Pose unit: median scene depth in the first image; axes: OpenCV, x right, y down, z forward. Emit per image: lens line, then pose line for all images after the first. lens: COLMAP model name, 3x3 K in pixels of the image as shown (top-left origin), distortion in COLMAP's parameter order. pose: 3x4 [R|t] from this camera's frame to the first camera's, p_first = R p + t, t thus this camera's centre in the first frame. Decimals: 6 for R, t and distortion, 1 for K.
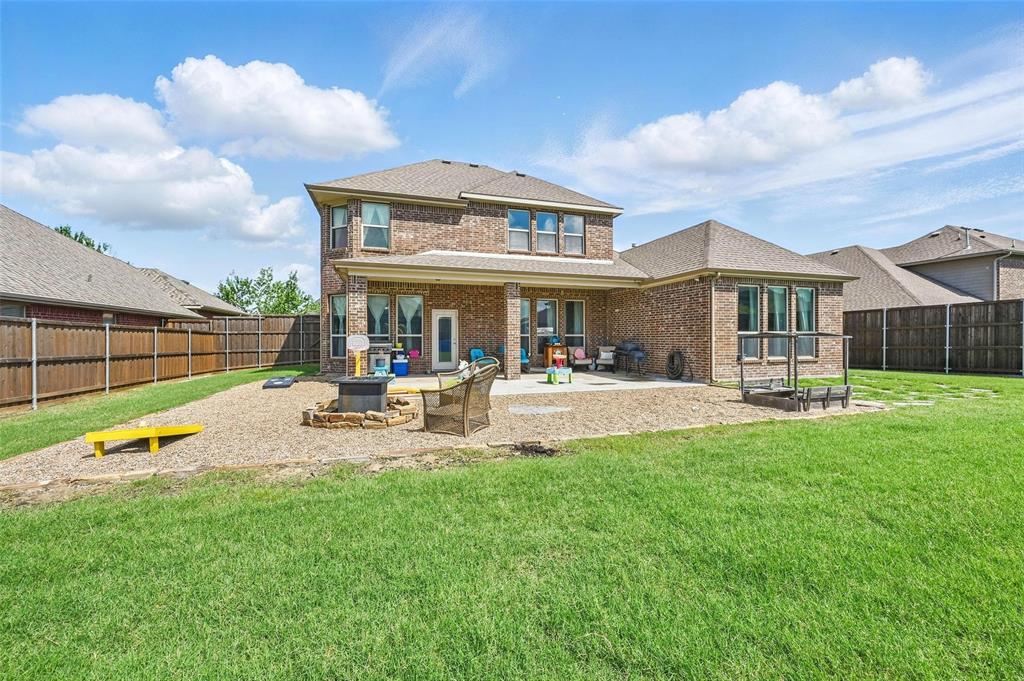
lens RADIAL K [[409.2, 0, 507.4], [0, 409.2, 343.1], [0, 0, 1]] dist [-0.000337, 0.000398]
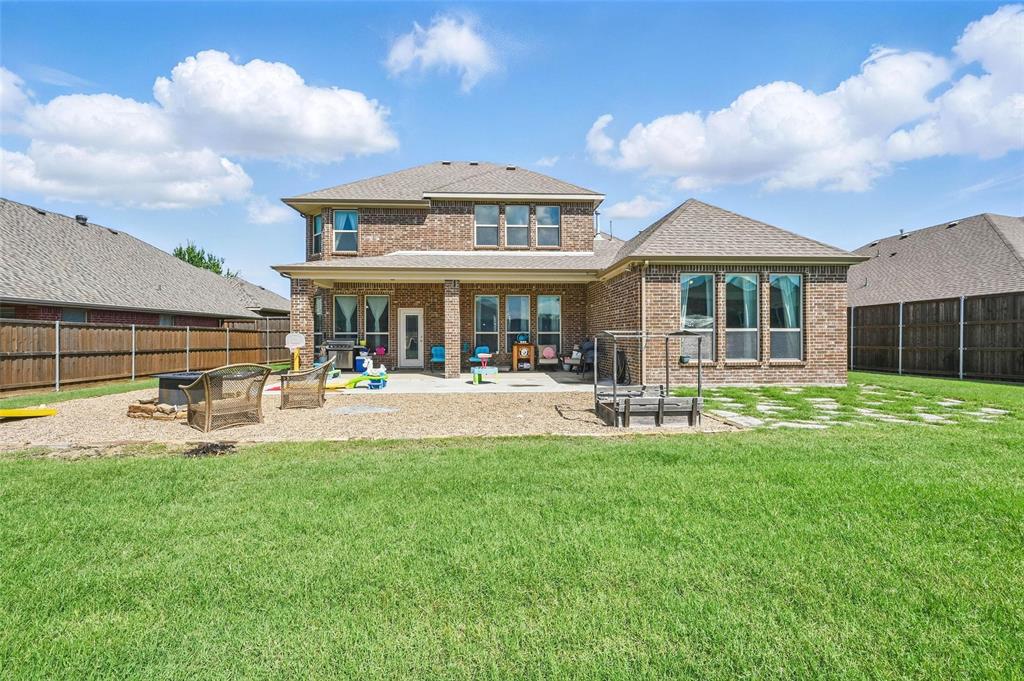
lens RADIAL K [[409.2, 0, 509.2], [0, 409.2, 338.2], [0, 0, 1]] dist [-0.000337, 0.000398]
pose [[0.967388, 0.001887, -0.253293, 0.360243], [-0.002682, 0.999993, -0.002792, -0.004449], [0.253286, 0.003380, 0.967386, 0.073139]]
